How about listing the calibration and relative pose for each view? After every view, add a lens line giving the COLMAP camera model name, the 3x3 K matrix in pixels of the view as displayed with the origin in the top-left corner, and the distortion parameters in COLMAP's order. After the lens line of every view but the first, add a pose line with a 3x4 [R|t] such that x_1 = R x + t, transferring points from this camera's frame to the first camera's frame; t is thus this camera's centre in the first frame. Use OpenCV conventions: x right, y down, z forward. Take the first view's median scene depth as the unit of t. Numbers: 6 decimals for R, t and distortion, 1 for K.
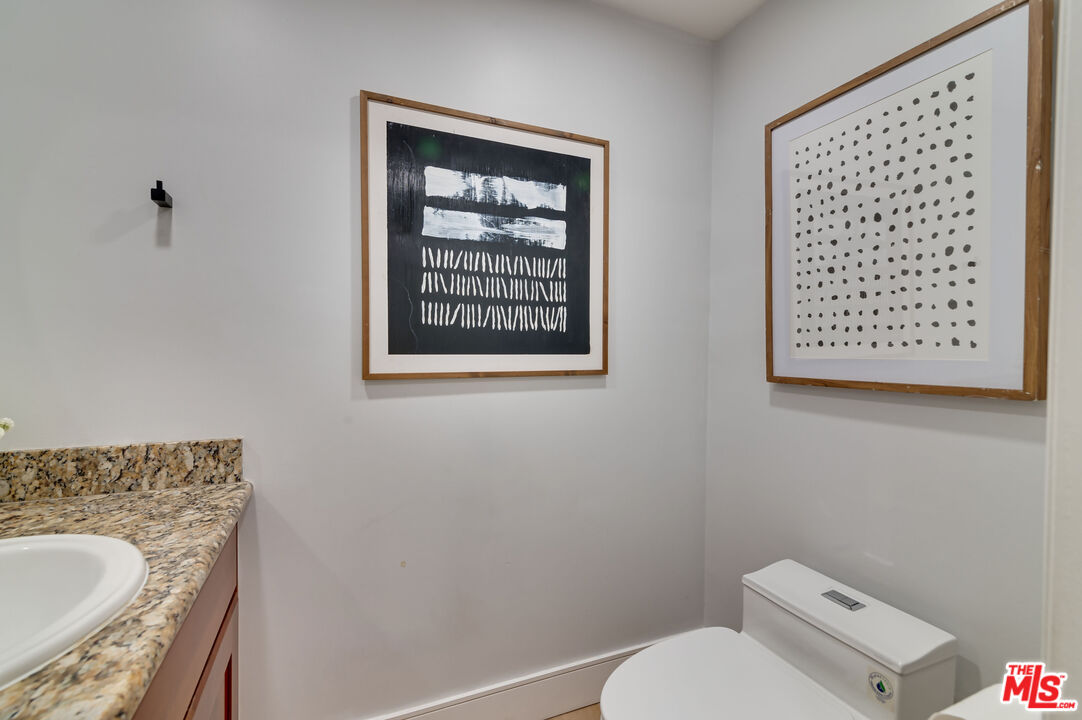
lens RADIAL K [[490.6, 0, 542.6], [0, 490.6, 358.6], [0, 0, 1]] dist [0.014959, -0.001913]
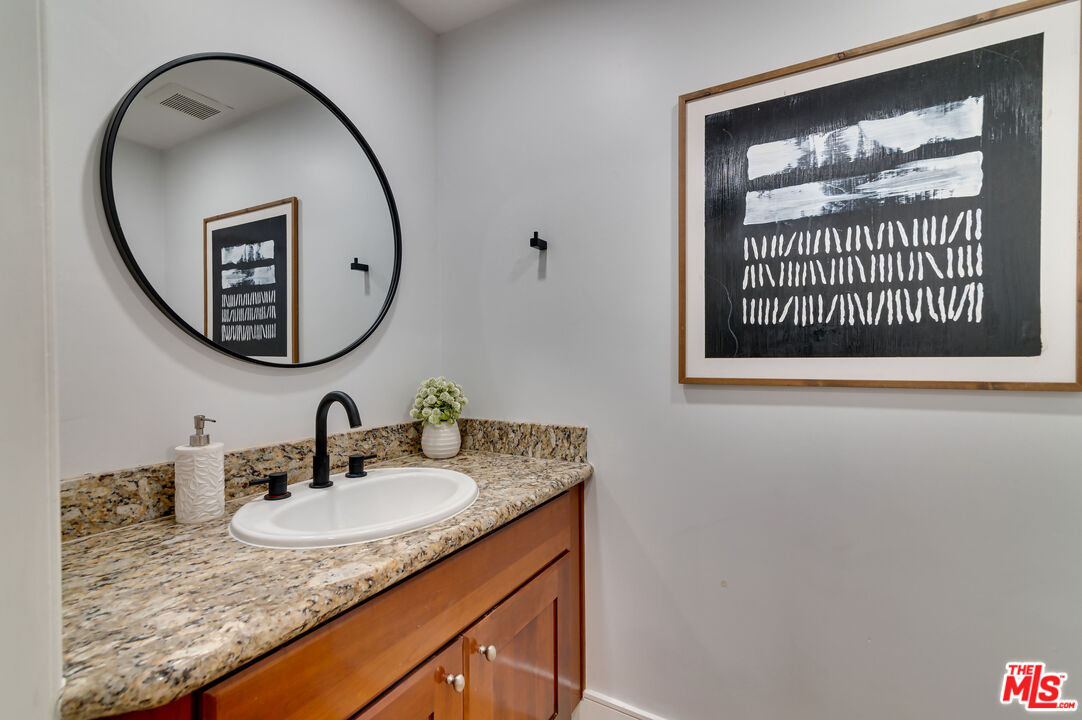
lens RADIAL K [[490.6, 0, 540.2], [0, 490.6, 360.5], [0, 0, 1]] dist [0.014959, -0.001913]
pose [[0.593524, -0.001911, -0.804814, 0.258393], [-0.004814, 0.999971, -0.005925, 0.003591], [0.804802, 0.007391, 0.593497, 0.166214]]
